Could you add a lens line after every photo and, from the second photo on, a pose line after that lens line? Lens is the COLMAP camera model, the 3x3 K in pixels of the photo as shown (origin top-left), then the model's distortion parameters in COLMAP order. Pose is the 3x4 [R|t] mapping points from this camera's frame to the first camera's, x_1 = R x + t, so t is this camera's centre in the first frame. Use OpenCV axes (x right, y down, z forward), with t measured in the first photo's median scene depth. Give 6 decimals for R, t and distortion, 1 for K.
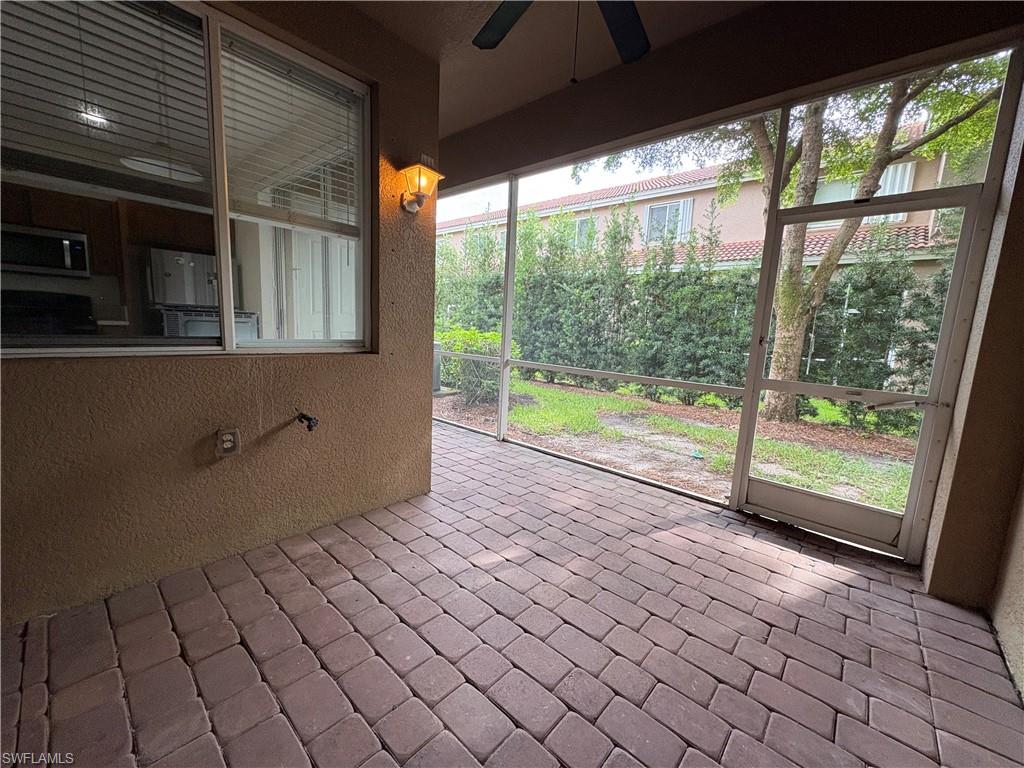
lens RADIAL K [[407.6, 0, 512.7], [0, 407.6, 383.2], [0, 0, 1]] dist [-0.000060, 0.000207]
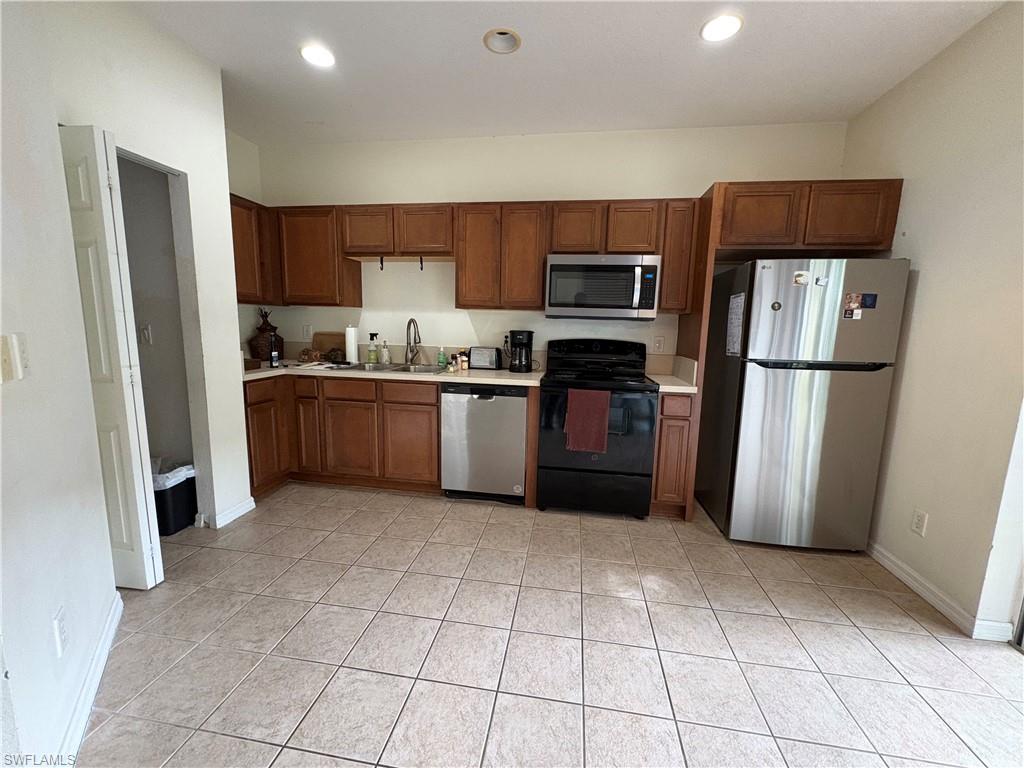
lens RADIAL K [[407.6, 0, 512.7], [0, 407.6, 383.2], [0, 0, 1]] dist [-0.000060, 0.000207]
pose [[0.545436, 0.086434, -0.833684, -0.628780], [-0.120964, 0.992373, 0.023747, -0.149148], [0.829377, 0.087893, 0.551732, 0.469918]]
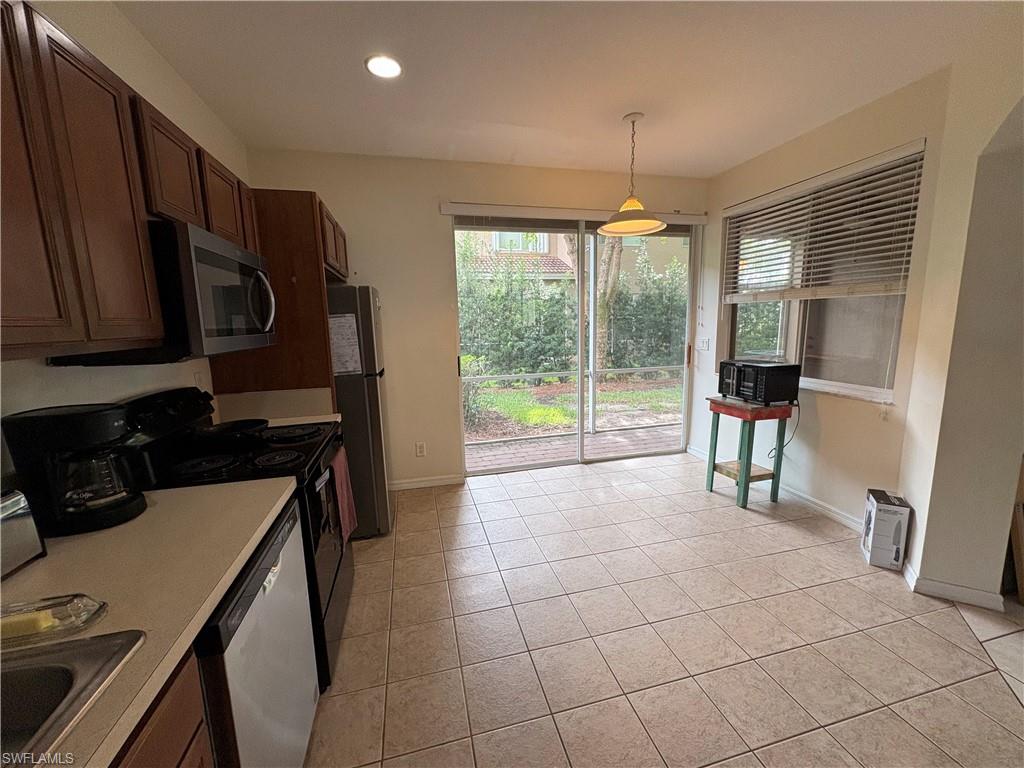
lens RADIAL K [[407.6, 0, 512.7], [0, 407.6, 383.2], [0, 0, 1]] dist [-0.000060, 0.000207]
pose [[0.555767, -0.188883, 0.809597, -1.360991], [0.165200, 0.979518, 0.115121, -0.236686], [-0.814759, 0.069765, 0.575587, 0.514942]]
